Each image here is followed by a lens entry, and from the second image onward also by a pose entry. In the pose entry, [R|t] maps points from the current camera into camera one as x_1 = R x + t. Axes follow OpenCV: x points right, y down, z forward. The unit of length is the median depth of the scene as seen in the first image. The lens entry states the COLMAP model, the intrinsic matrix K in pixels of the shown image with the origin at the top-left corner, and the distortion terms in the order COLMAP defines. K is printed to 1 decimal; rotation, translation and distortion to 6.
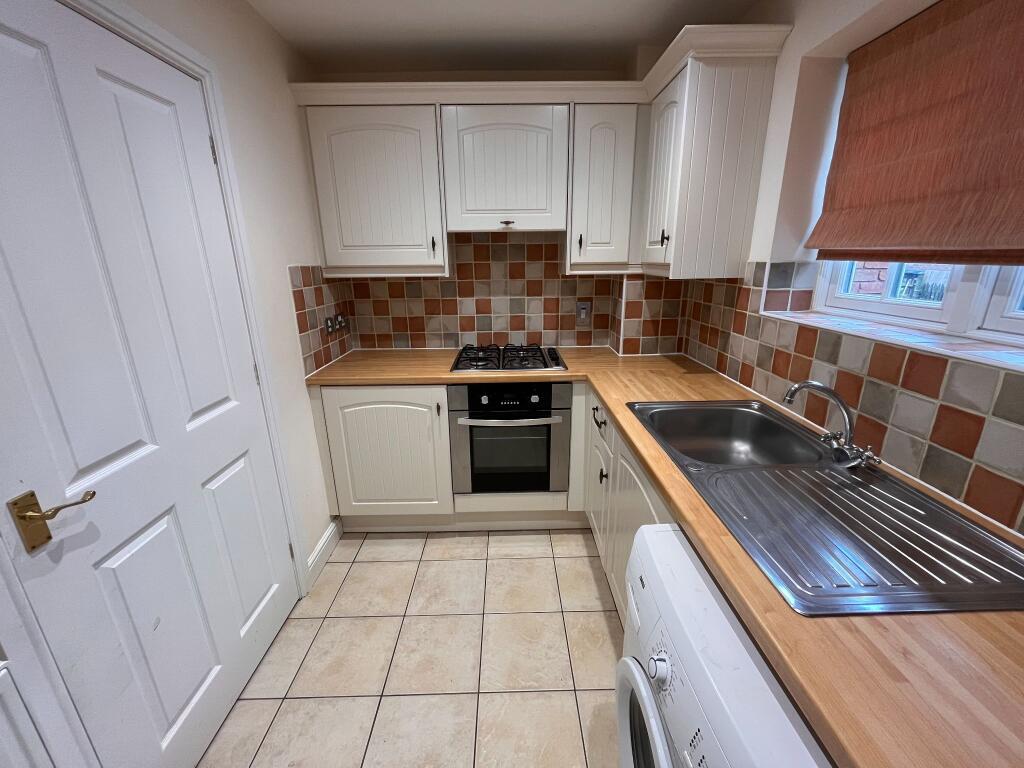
lens RADIAL K [[413.5, 0, 514.3], [0, 413.5, 379.6], [0, 0, 1]] dist [-0.000650, -0.000038]
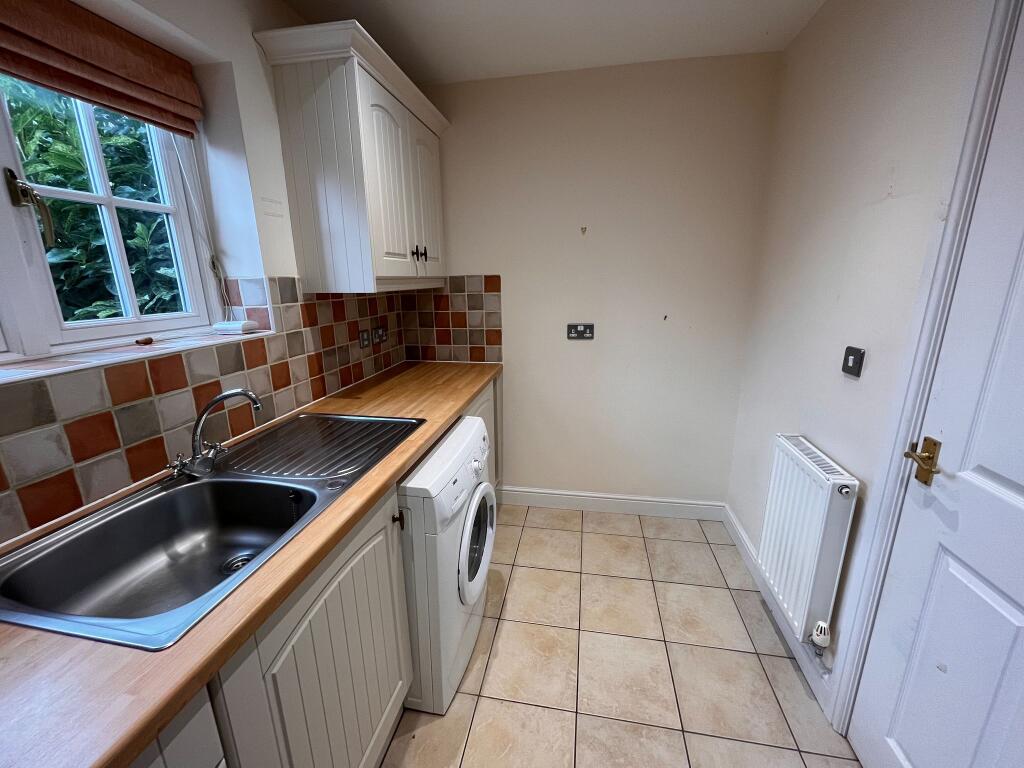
lens RADIAL K [[413.5, 0, 513.7], [0, 413.5, 383.9], [0, 0, 1]] dist [-0.000650, -0.000038]
pose [[-0.980384, -0.024255, 0.195598, -0.151245], [0.080087, 0.857756, 0.507780, -0.466306], [-0.180091, 0.513484, -0.838988, 1.711738]]
